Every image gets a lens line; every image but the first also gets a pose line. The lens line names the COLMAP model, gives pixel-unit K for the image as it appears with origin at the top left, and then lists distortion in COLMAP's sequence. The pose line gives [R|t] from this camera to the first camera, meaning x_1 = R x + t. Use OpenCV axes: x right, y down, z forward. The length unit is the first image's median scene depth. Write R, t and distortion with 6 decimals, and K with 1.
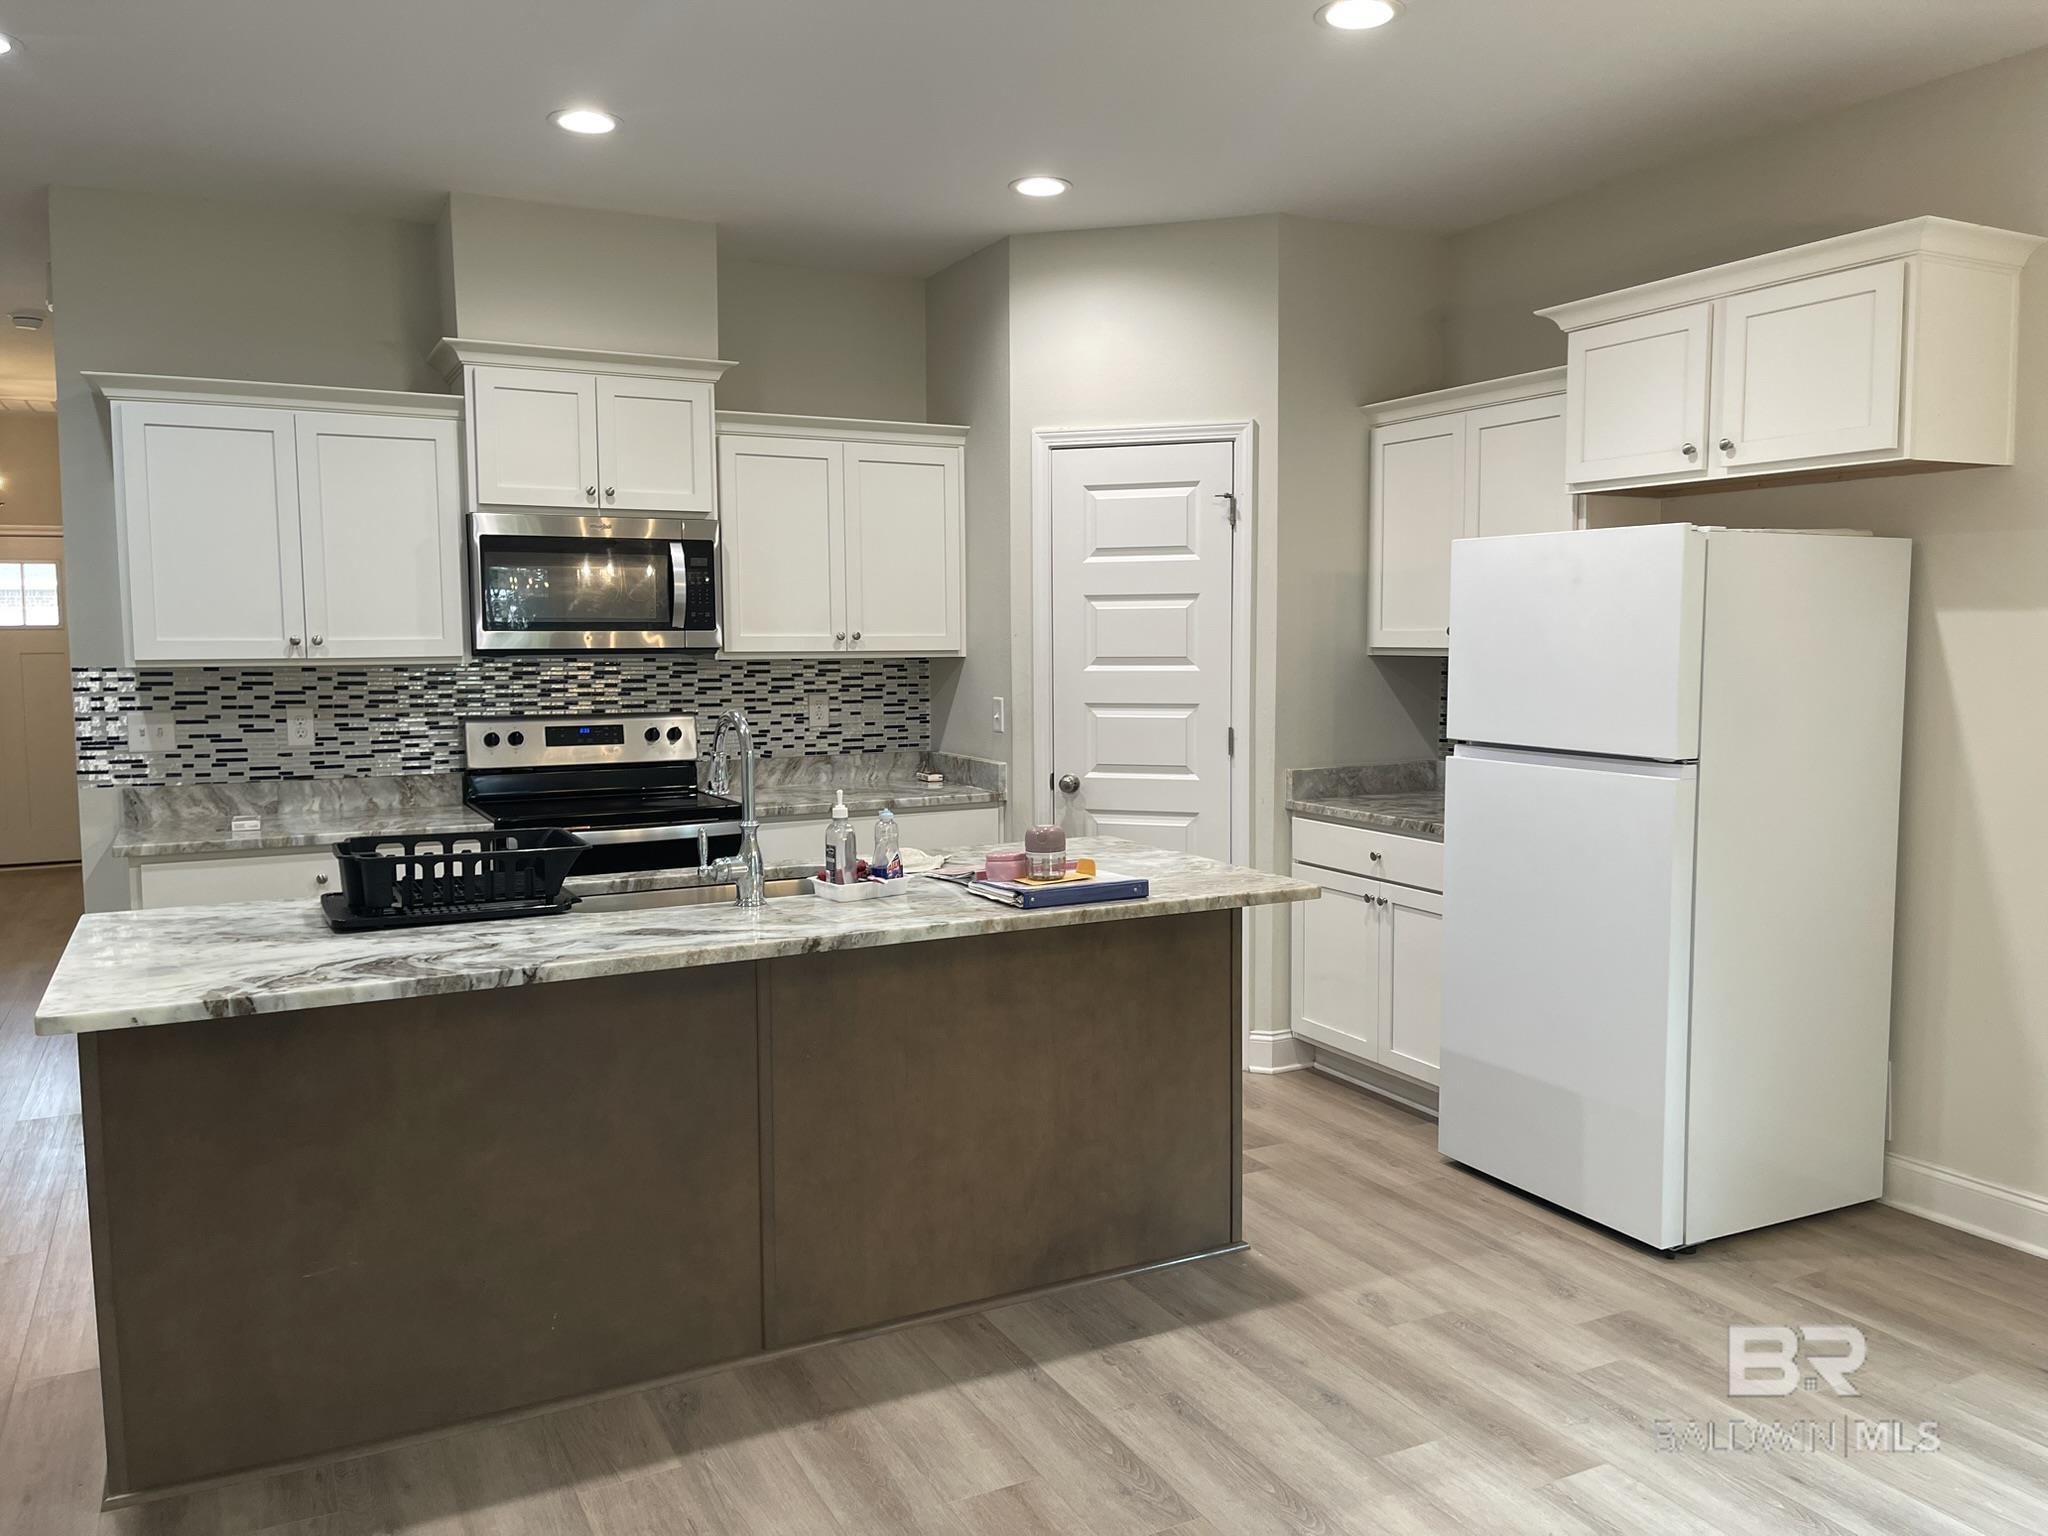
lens RADIAL K [[1559.8, 0, 1025.4], [0, 1559.8, 756.8], [0, 0, 1]] dist [0.100343, -0.129769]
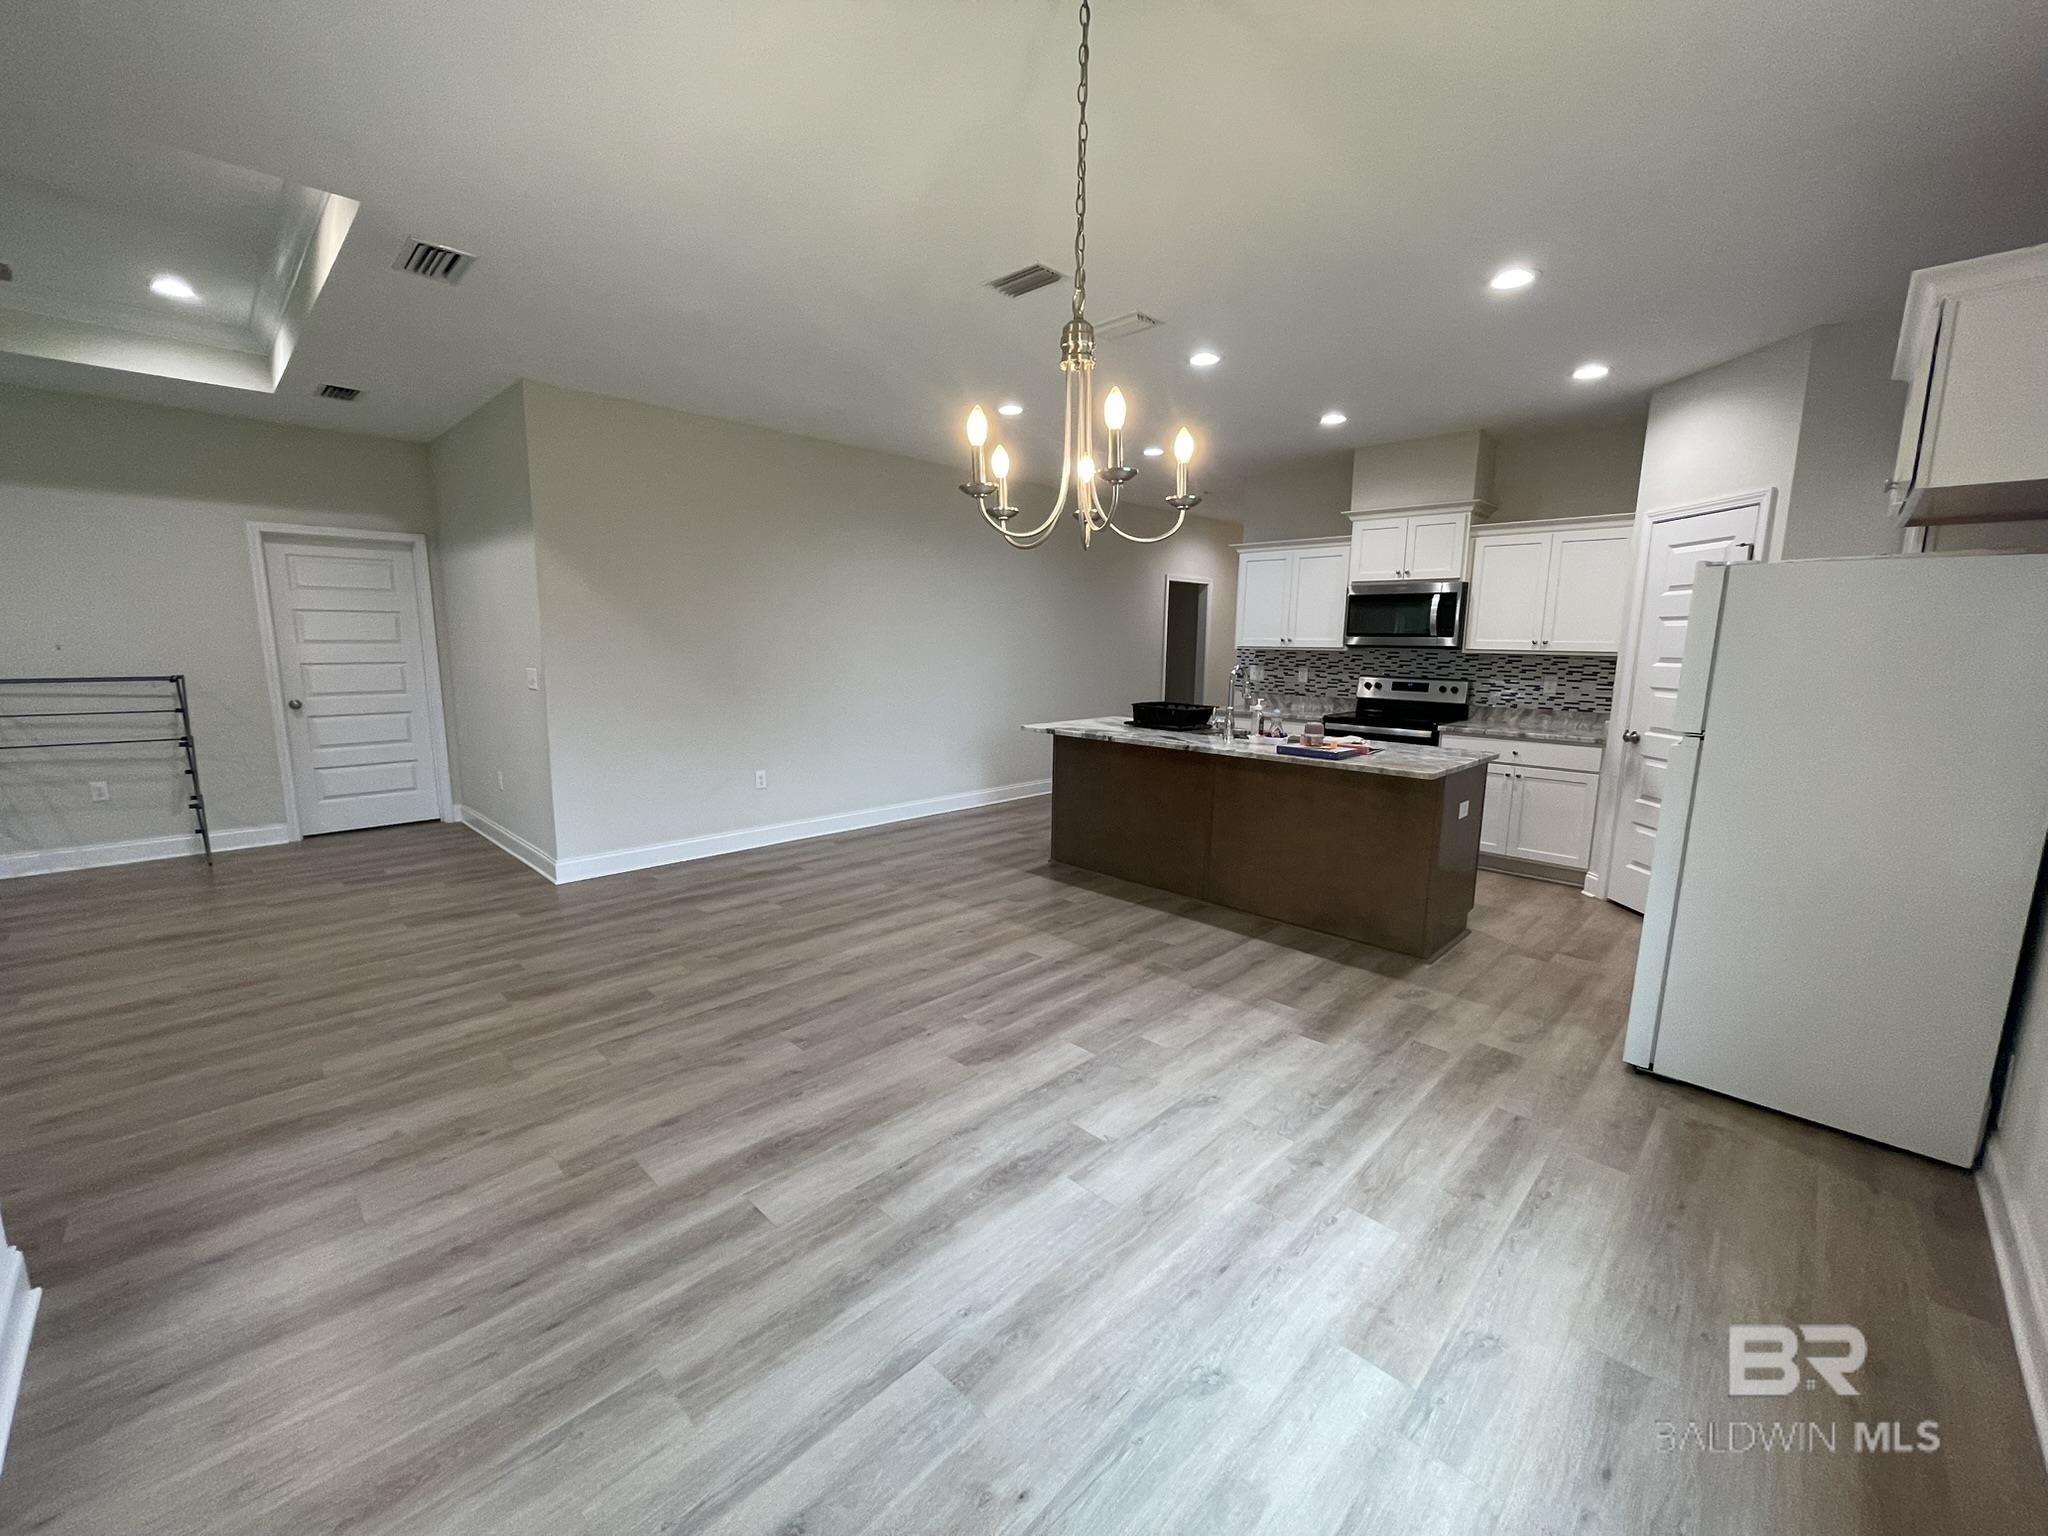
lens RADIAL K [[819.5, 0, 1012.6], [0, 819.5, 770.0], [0, 0, 1]] dist [-0.001856, -0.000021]
pose [[0.300704, 0.161549, -0.939936, 0.676450], [-0.092548, 0.985841, 0.139830, -0.008727], [0.949216, 0.044942, 0.311397, 0.155739]]
